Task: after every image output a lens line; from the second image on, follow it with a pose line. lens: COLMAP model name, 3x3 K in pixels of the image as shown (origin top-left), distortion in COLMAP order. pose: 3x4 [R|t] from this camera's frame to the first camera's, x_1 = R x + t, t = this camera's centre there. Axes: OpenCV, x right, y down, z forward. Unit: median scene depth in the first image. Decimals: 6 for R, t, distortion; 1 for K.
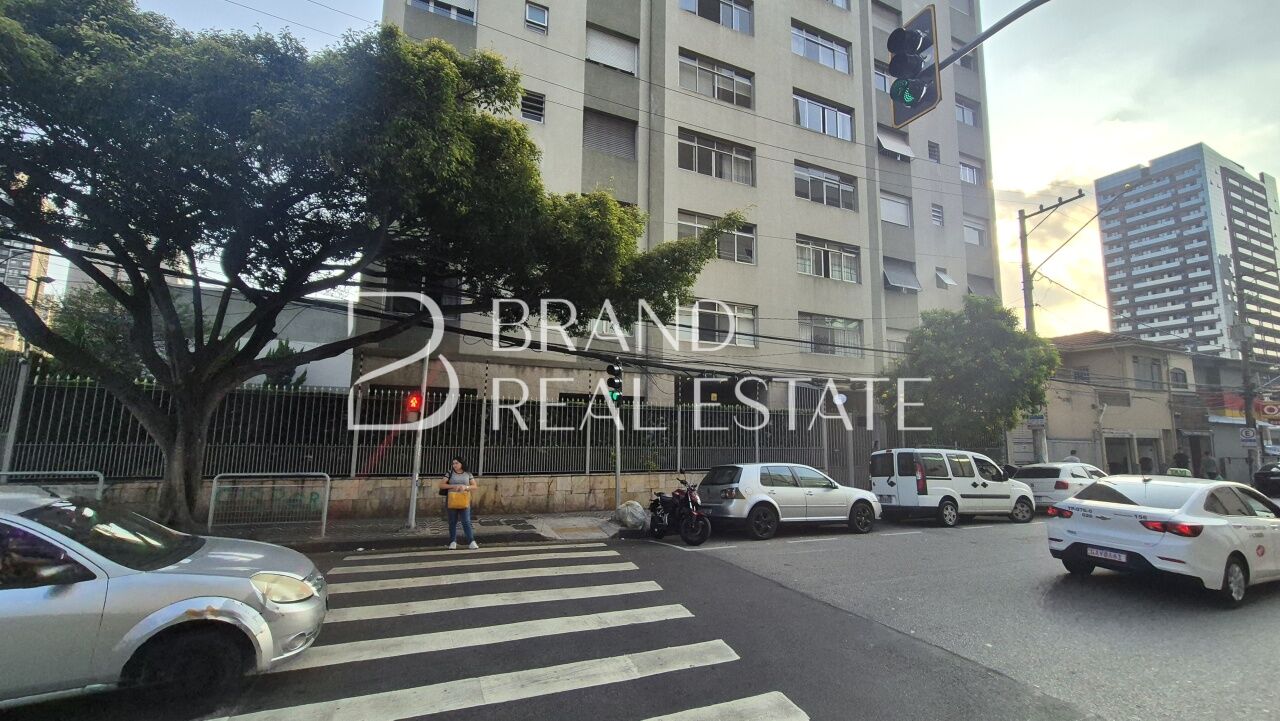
lens RADIAL K [[520.8, 0, 646.4], [0, 520.8, 366.2], [0, 0, 1]] dist [0.001593, -0.000583]
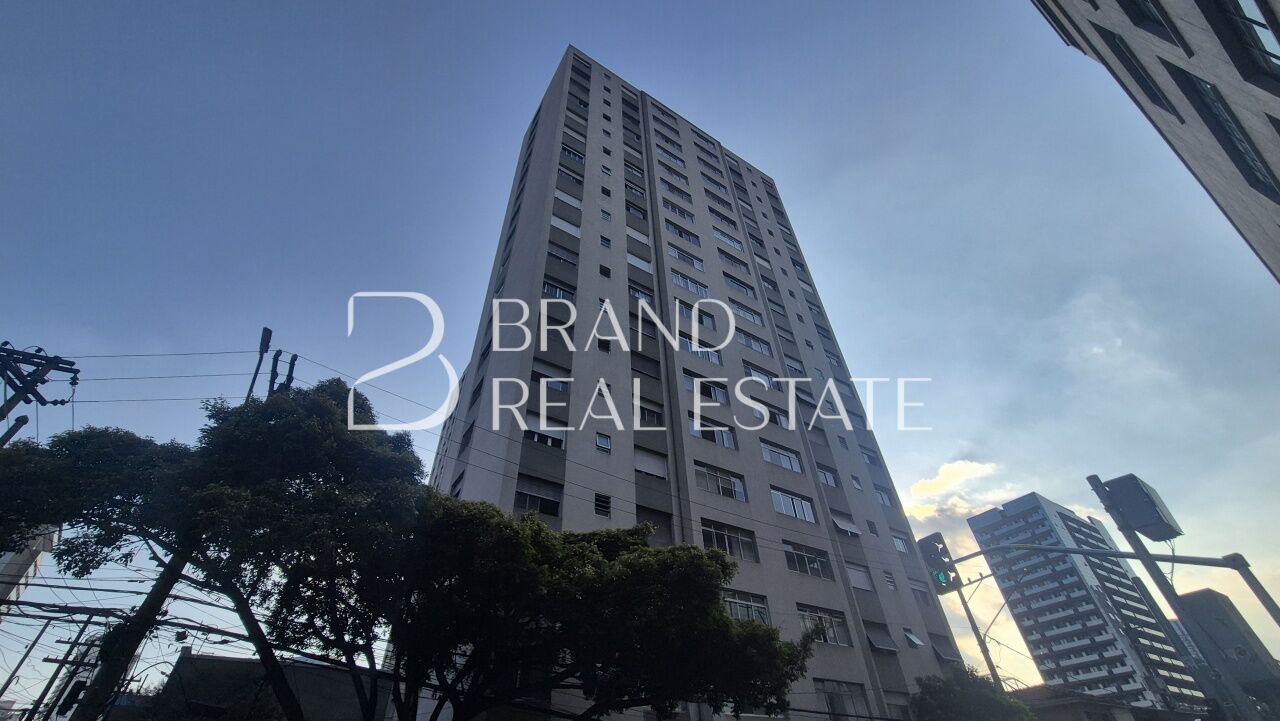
lens RADIAL K [[520.8, 0, 628.0], [0, 520.8, 363.3], [0, 0, 1]] dist [0.001593, -0.000583]
pose [[0.990418, 0.060389, 0.124202, -0.257898], [0.019058, 0.830963, -0.556001, -0.045298], [-0.136783, 0.553040, 0.821850, -0.229399]]
